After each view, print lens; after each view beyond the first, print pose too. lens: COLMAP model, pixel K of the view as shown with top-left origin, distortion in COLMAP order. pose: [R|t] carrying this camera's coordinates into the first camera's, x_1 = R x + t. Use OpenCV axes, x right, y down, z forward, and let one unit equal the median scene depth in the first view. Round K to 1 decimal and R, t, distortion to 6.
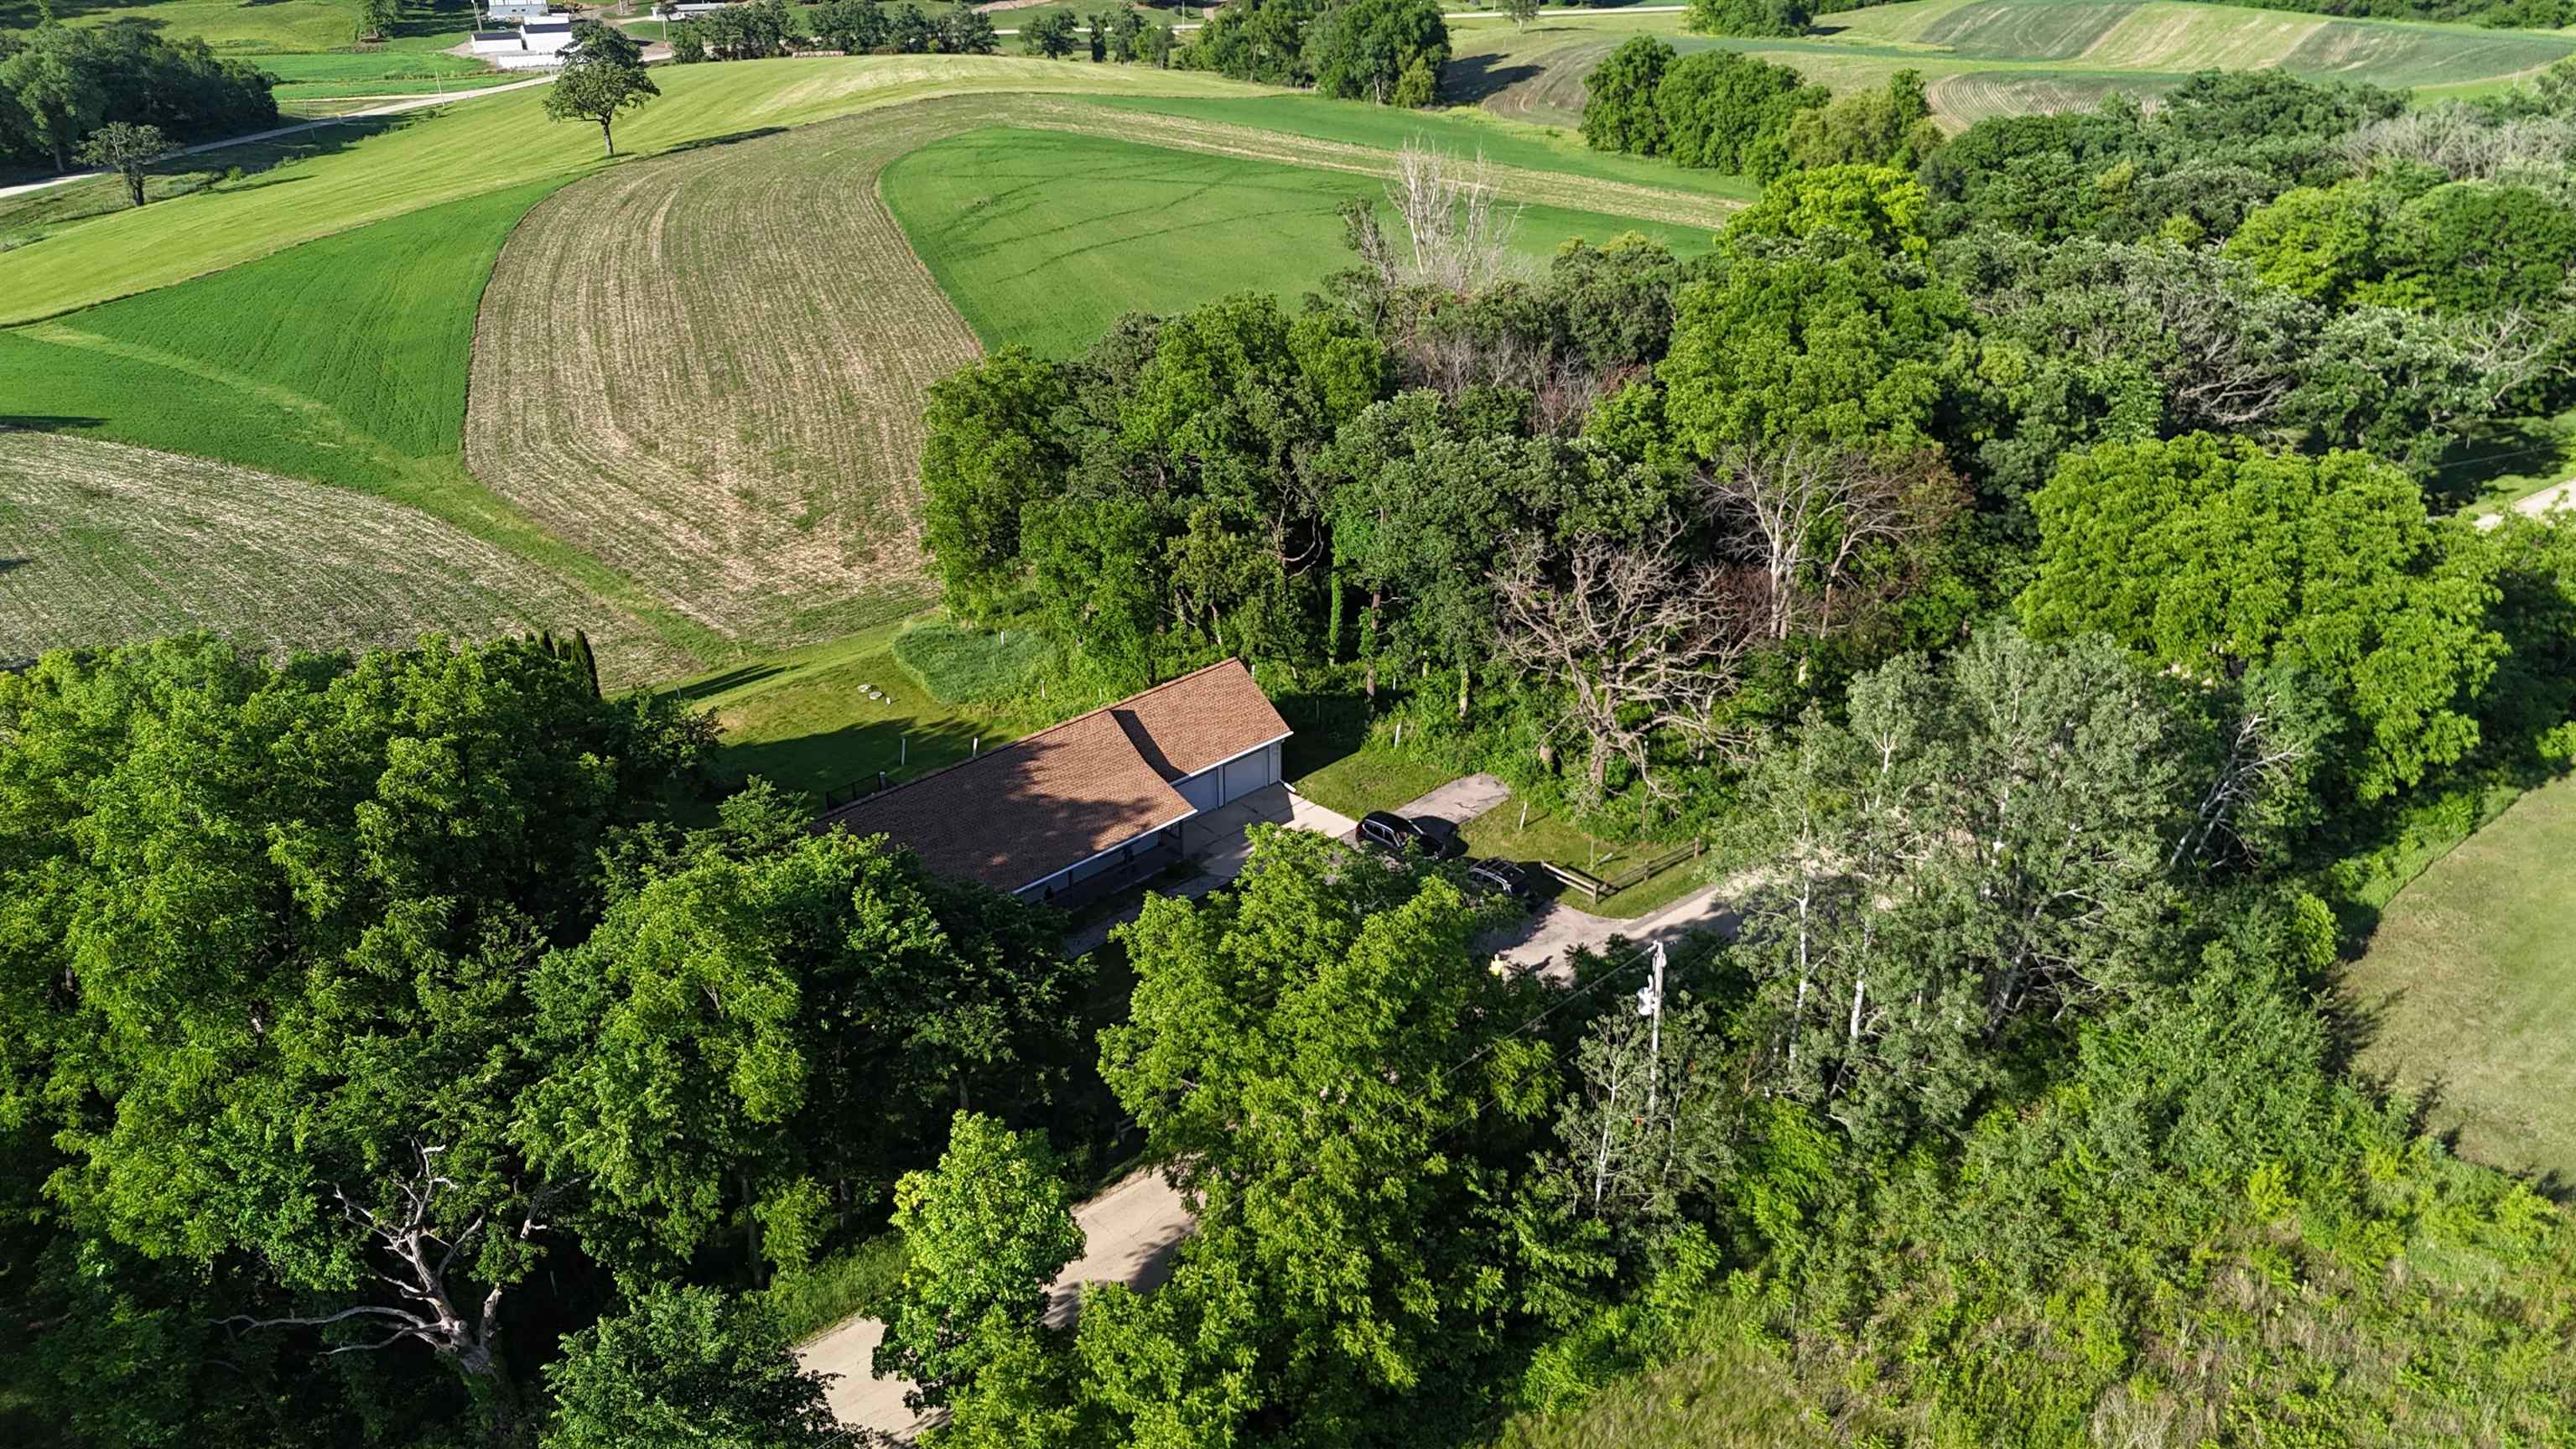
lens RADIAL K [[1912.5, 0, 1288.0], [0, 1912.5, 724.5], [0, 0, 1]] dist [0.067544, -0.065210]
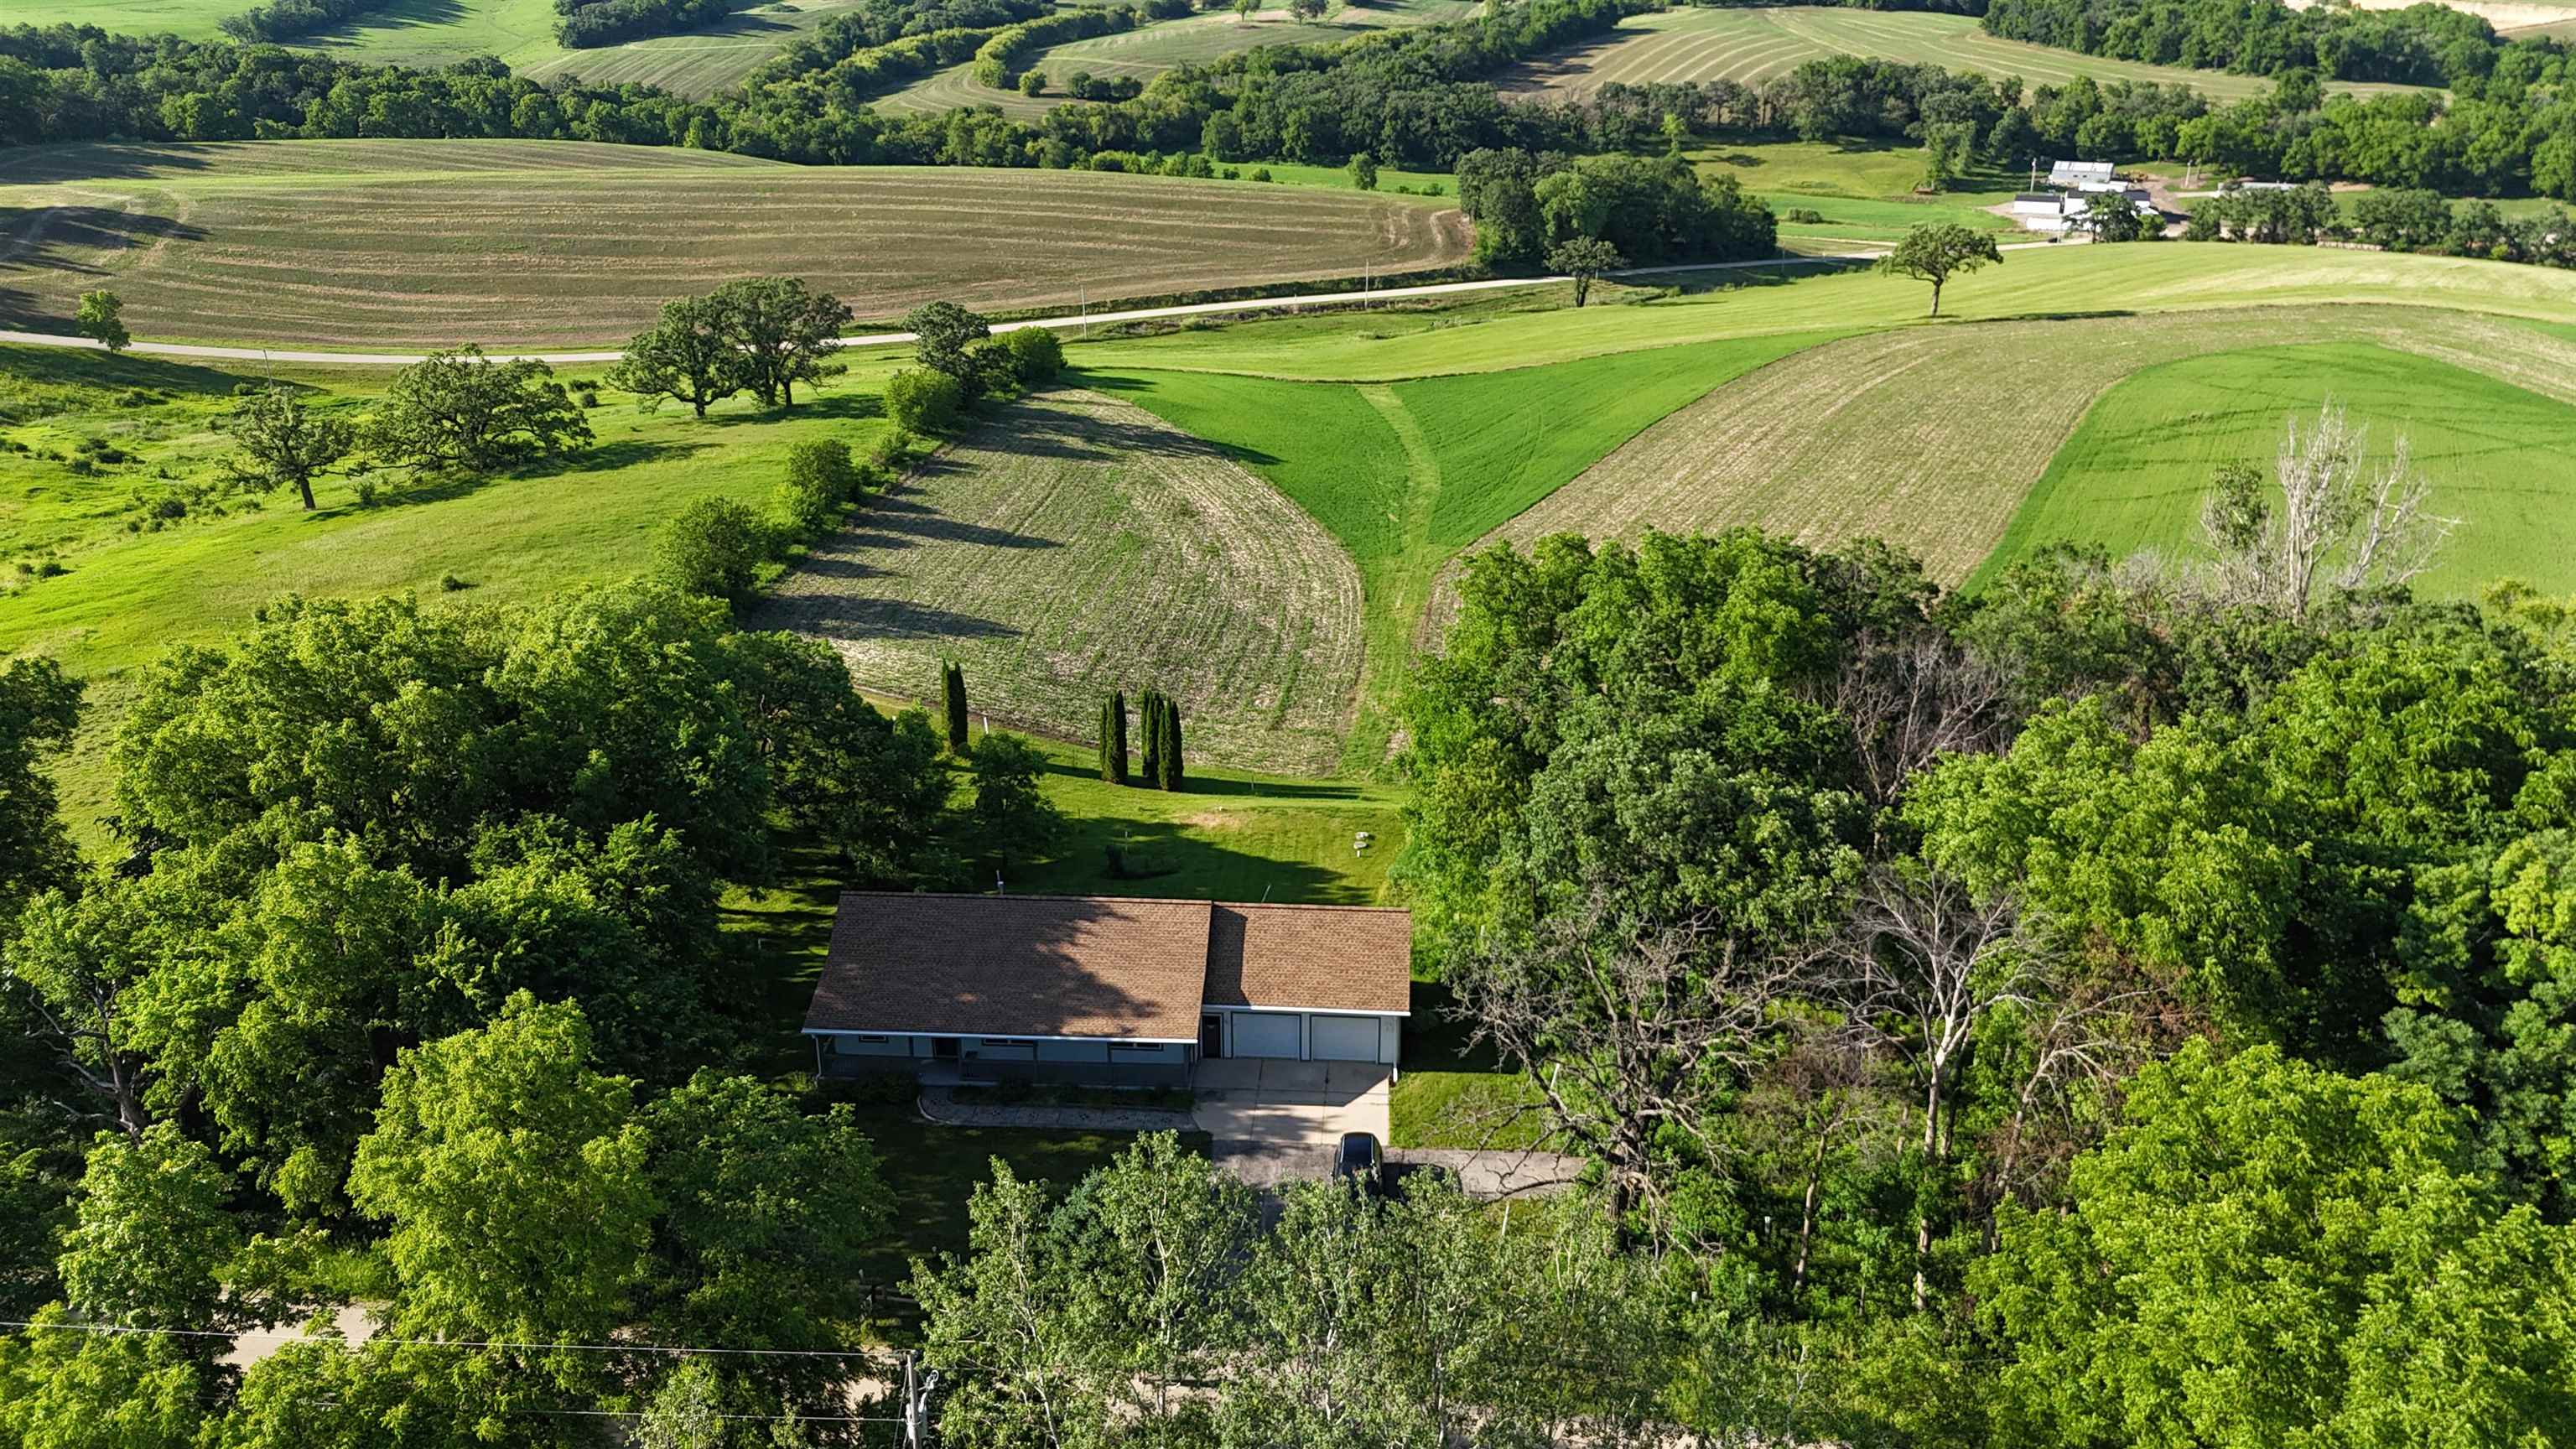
lens RADIAL K [[1895.4, 0, 1288.0], [0, 1895.4, 724.5], [0, 0, 1]] dist [0.093799, -0.108066]
pose [[0.694720, 0.282195, -0.661612, 0.113312], [-0.329929, 0.942372, 0.055507, -0.033798], [0.639149, 0.179724, 0.747789, 0.068796]]
